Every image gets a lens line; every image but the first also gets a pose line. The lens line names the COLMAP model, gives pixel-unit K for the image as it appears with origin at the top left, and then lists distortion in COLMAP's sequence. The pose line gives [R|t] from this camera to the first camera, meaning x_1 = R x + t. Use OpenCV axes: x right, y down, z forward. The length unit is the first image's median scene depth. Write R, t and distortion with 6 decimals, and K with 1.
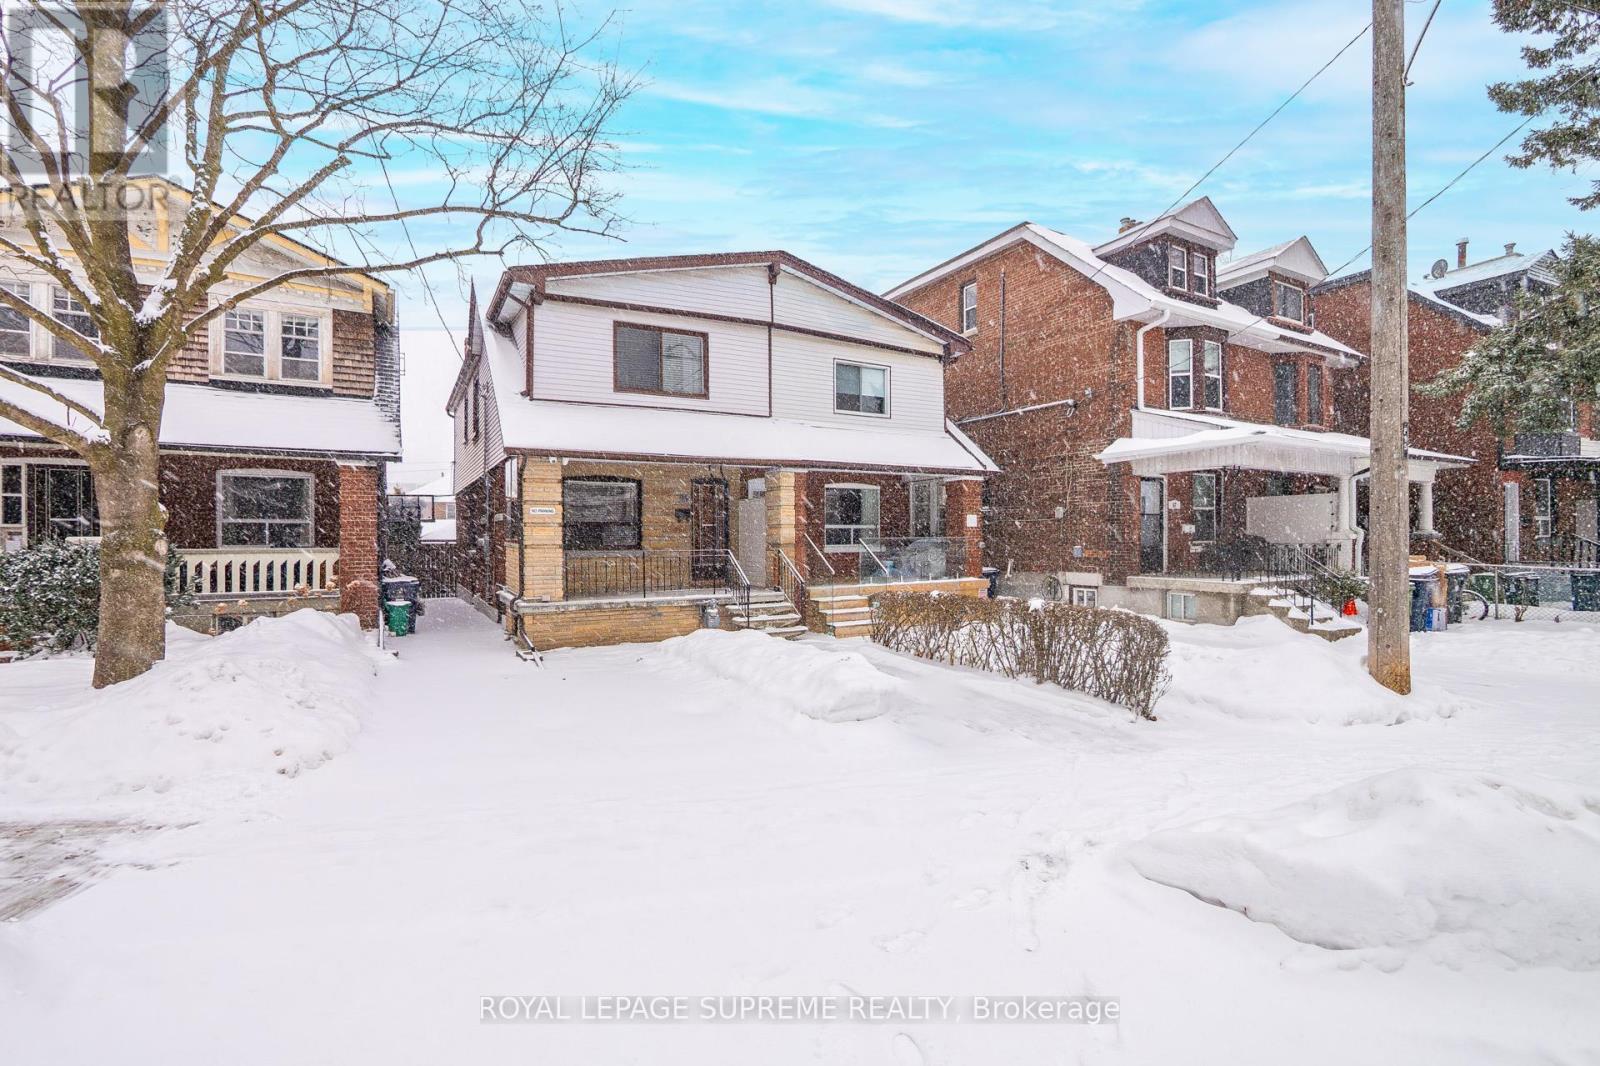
lens RADIAL K [[706.2, 0, 800.0], [0, 706.2, 533.0], [0, 0, 1]] dist [-0.000352, -0.000089]
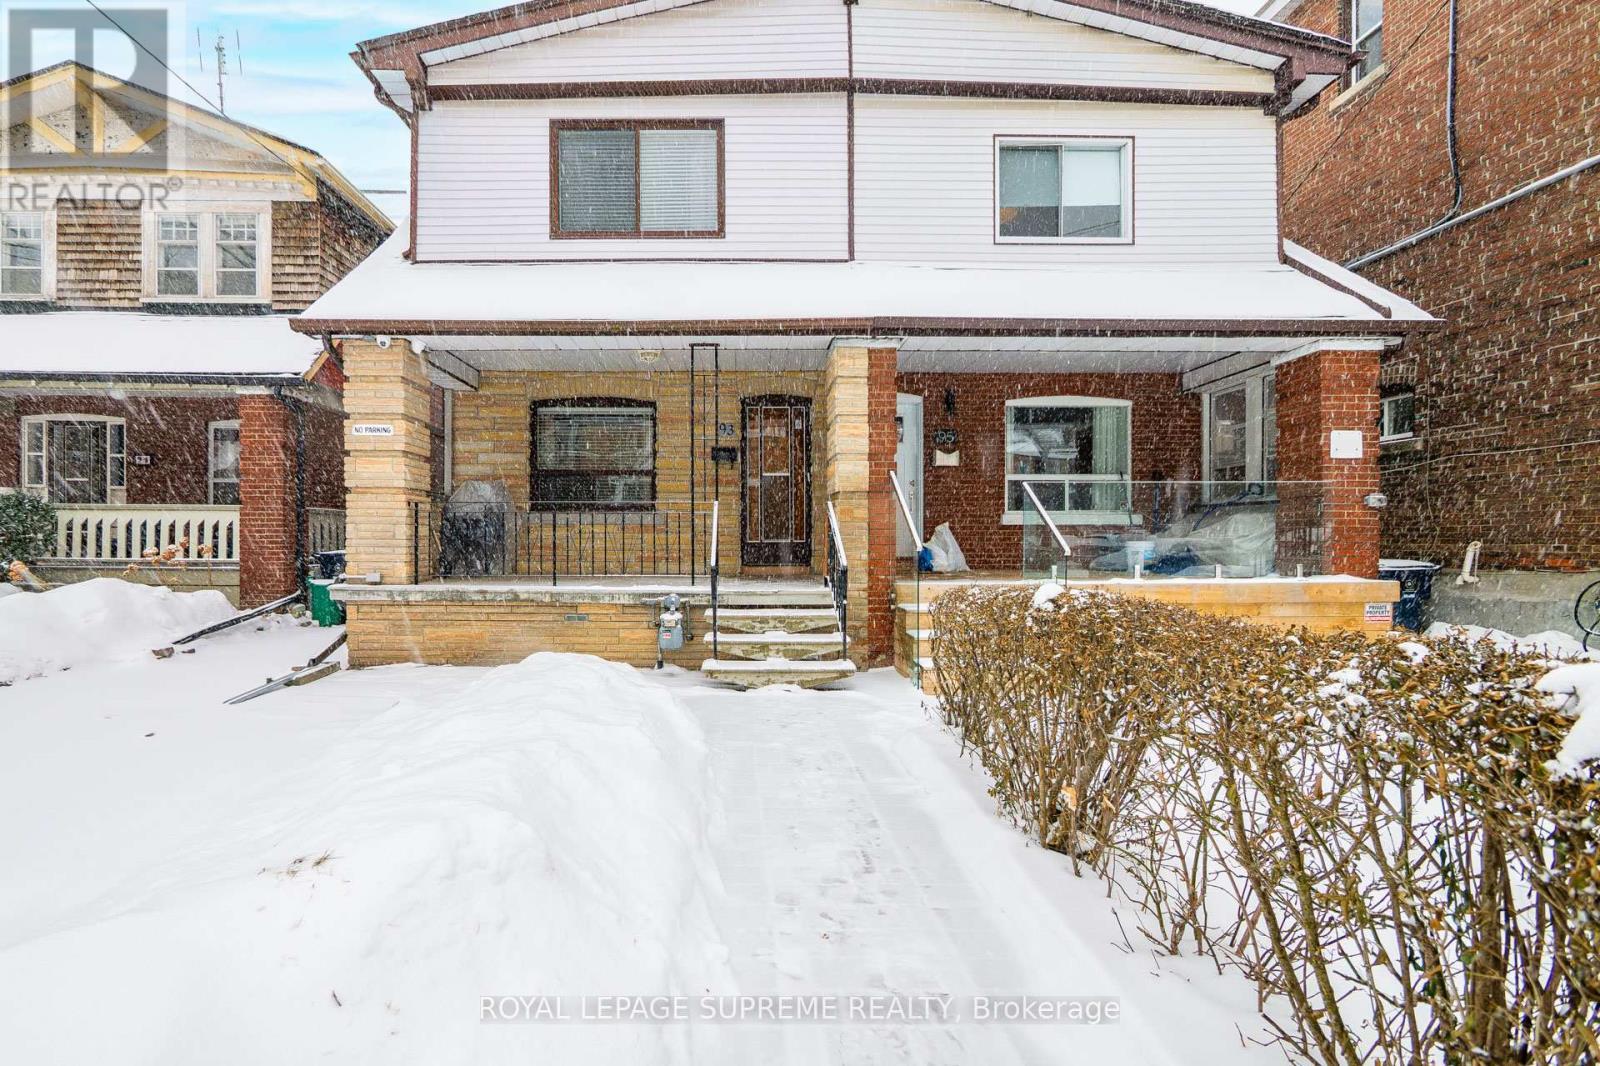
lens RADIAL K [[664.2, 0, 799.9], [0, 664.2, 548.8], [0, 0, 1]] dist [-0.001718, -0.000237]
pose [[0.868363, 0.006235, -0.495891, 0.189698], [-0.002769, 0.999966, 0.007724, 0.053506], [0.495922, -0.005334, 0.868351, 0.591462]]
